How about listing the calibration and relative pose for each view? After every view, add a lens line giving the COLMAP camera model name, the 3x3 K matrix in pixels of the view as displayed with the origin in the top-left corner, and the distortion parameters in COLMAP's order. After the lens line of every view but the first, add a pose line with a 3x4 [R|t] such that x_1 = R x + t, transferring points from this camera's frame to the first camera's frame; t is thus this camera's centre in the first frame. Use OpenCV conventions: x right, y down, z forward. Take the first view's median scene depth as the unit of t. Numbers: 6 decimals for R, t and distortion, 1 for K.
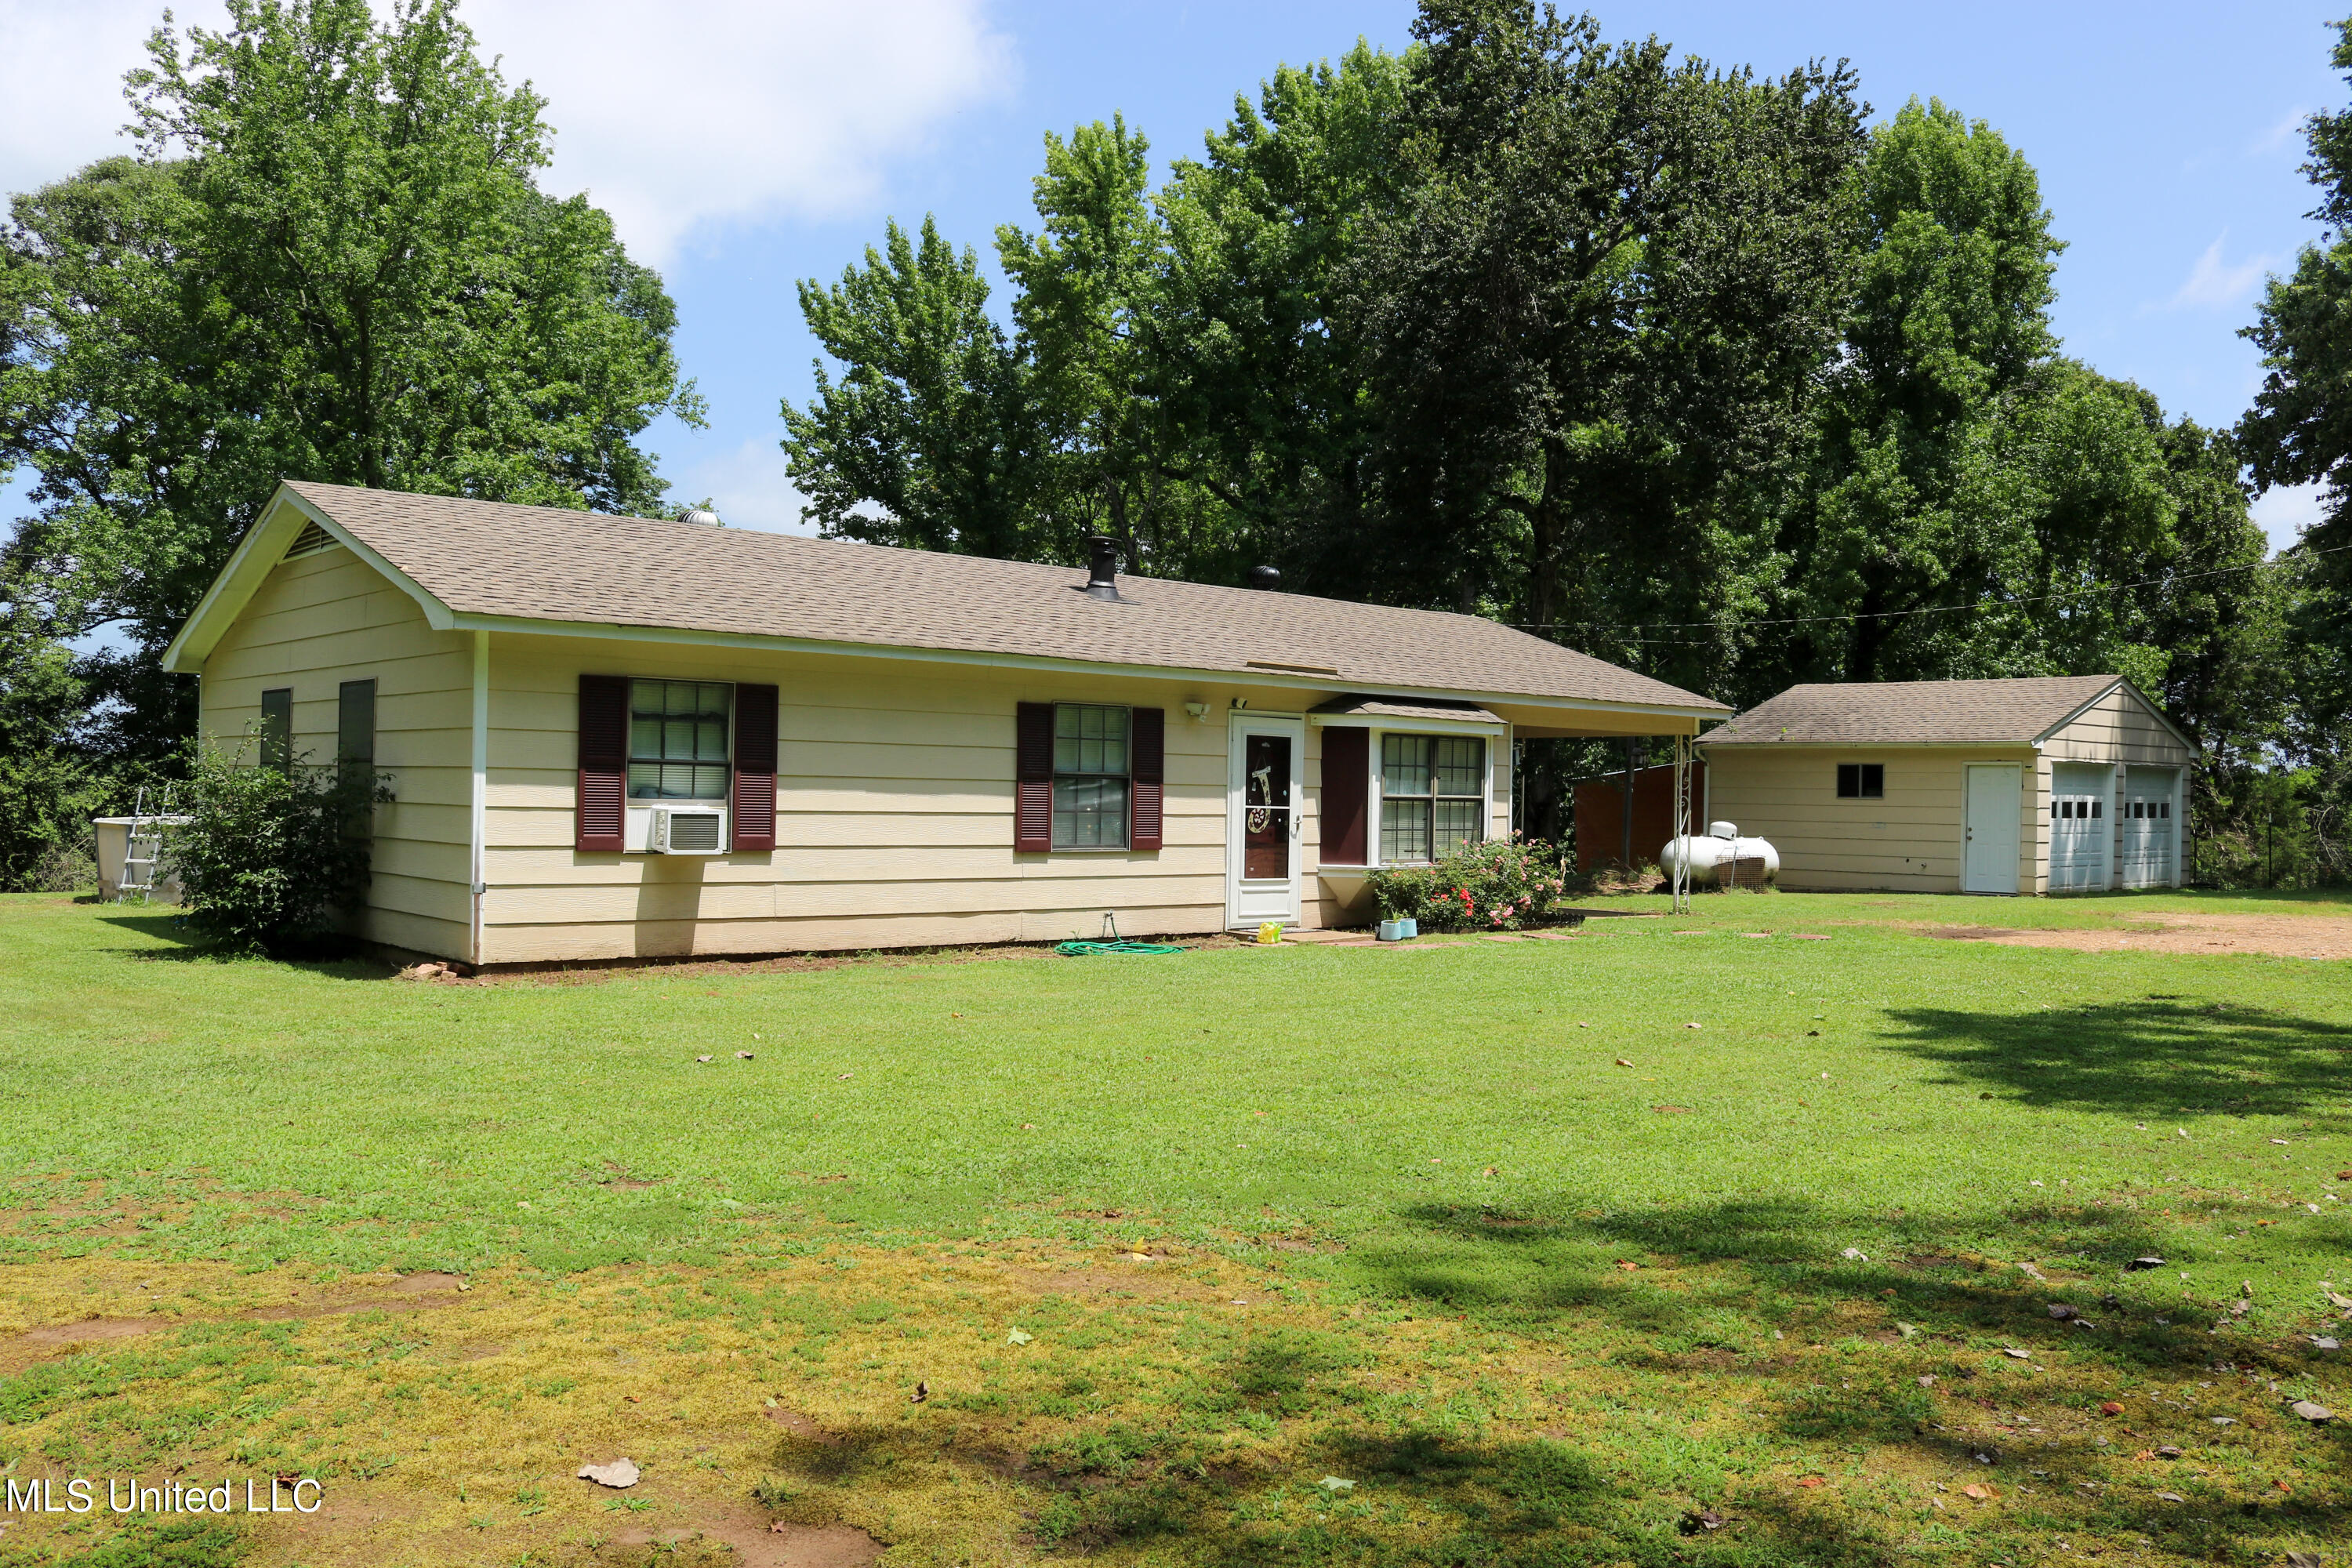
lens RADIAL K [[1942.3, 0, 1176.0], [0, 1942.3, 784.0], [0, 0, 1]] dist [-0.138651, 0.101814]
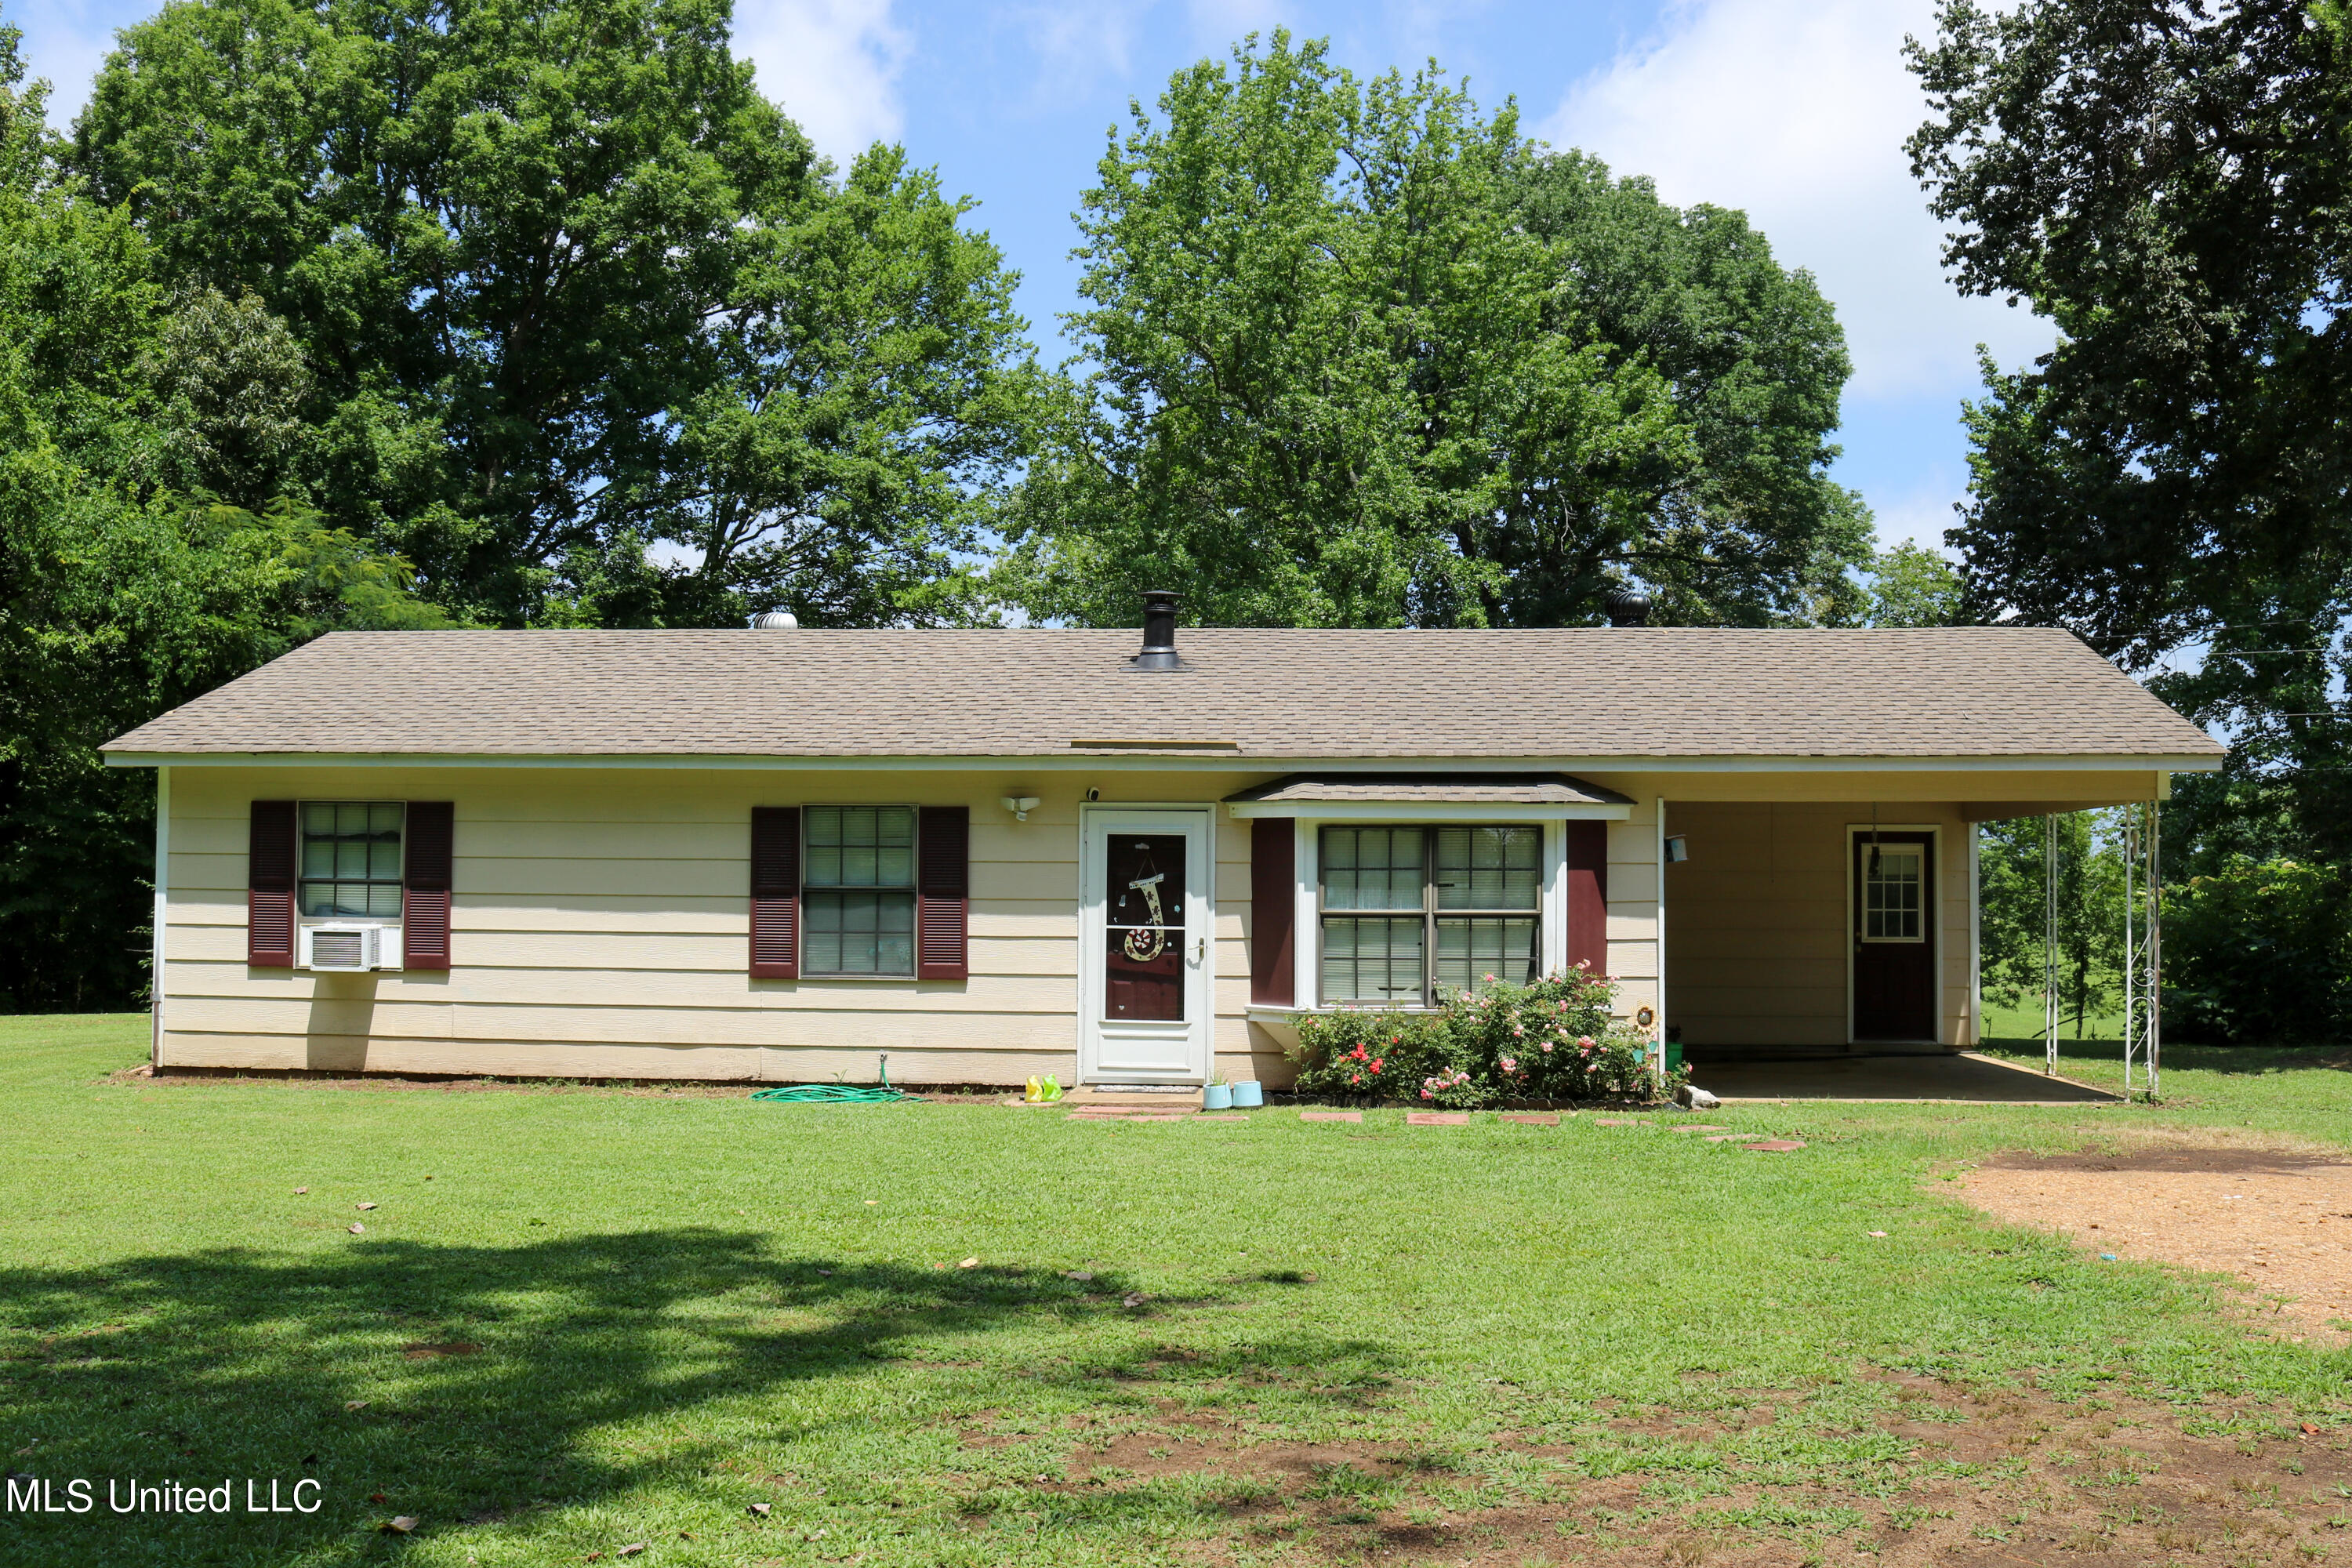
lens RADIAL K [[2401.5, 0, 1174.4], [0, 2401.5, 711.4], [0, 0, 1]] dist [-0.093768, 0.009525]
pose [[0.667799, -0.070197, -0.741024, 0.853209], [0.008465, 0.996195, -0.086740, 0.010409], [0.744294, 0.051652, 0.665852, 0.415778]]
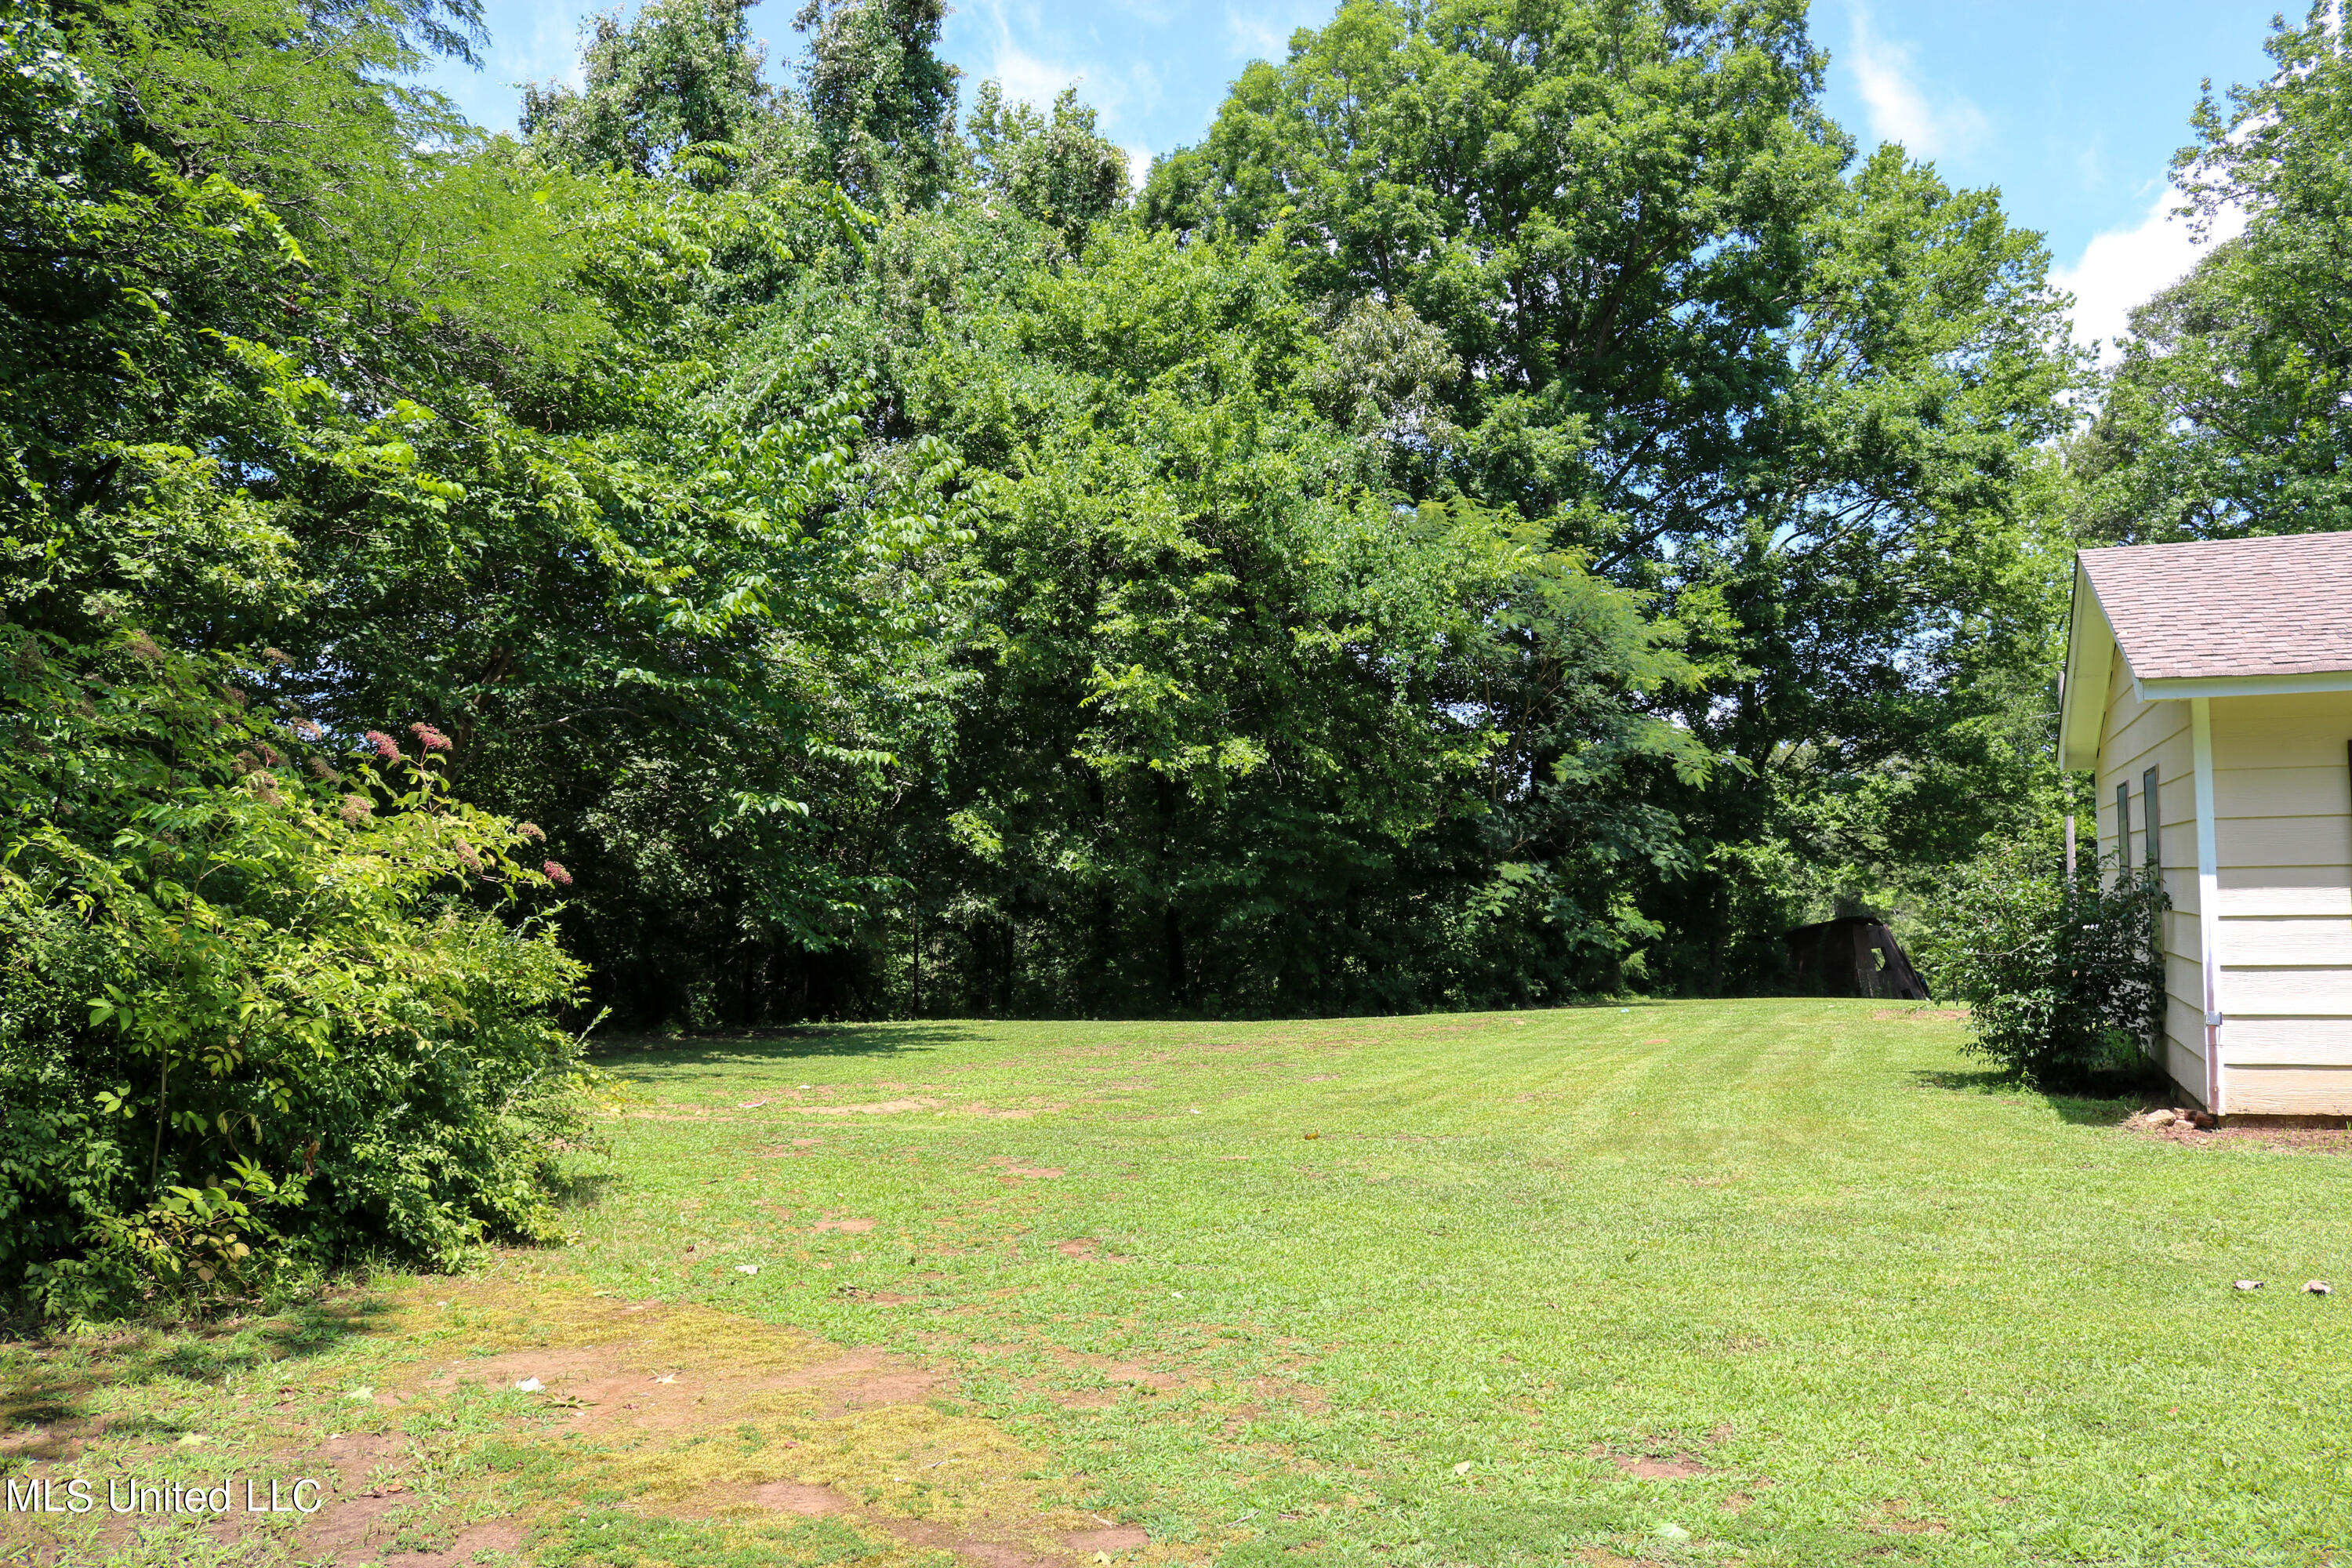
lens RADIAL K [[1942.3, 0, 1176.0], [0, 1942.3, 784.0], [0, 0, 1]] dist [-0.138651, 0.101814]
pose [[0.440192, -0.075149, -0.894753, 0.123834], [0.029037, 0.997162, -0.069466, -0.001184], [0.897434, 0.004598, 0.441125, 0.211320]]
